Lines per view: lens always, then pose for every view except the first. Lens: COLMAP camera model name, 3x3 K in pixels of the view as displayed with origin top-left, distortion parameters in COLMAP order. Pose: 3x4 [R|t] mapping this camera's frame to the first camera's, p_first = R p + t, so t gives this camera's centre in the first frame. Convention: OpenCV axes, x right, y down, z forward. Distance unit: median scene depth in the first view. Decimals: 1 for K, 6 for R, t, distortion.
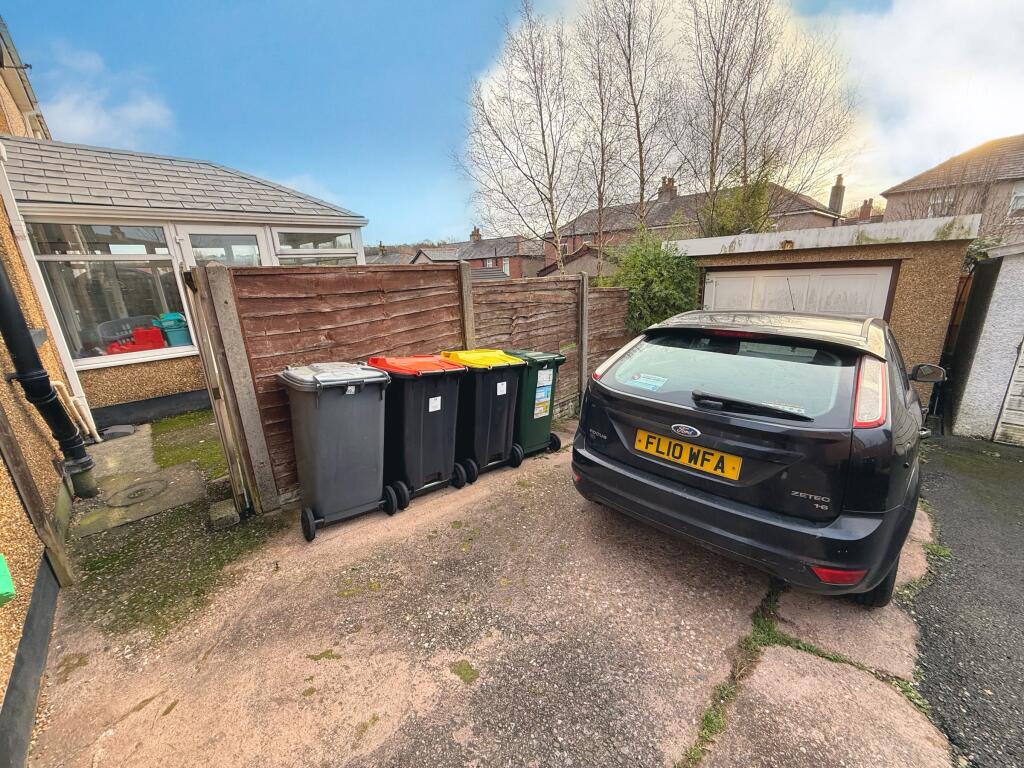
lens RADIAL K [[404.6, 0, 512.0], [0, 404.6, 384.0], [0, 0, 1]] dist [-0.000523, 0.000225]
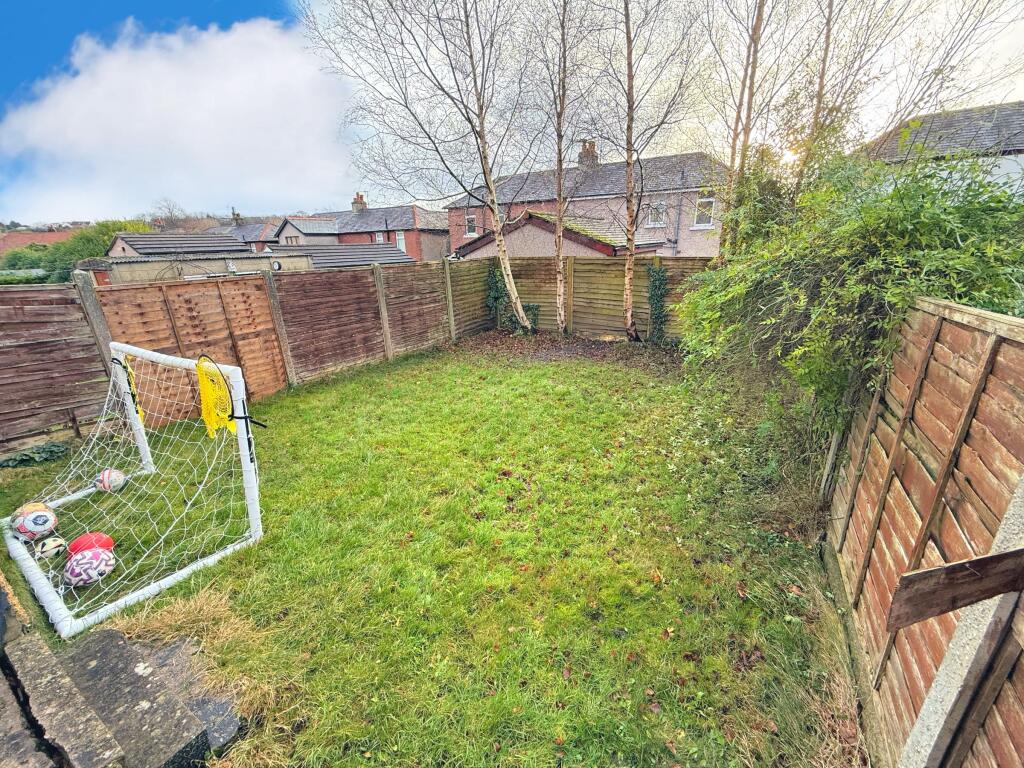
lens RADIAL K [[404.6, 0, 512.0], [0, 404.6, 384.0], [0, 0, 1]] dist [-0.000523, 0.000225]
pose [[0.968191, -0.069369, 0.240403, -0.013287], [0.057218, 0.996723, 0.057172, -0.033289], [-0.243581, -0.041598, 0.968988, 0.123689]]
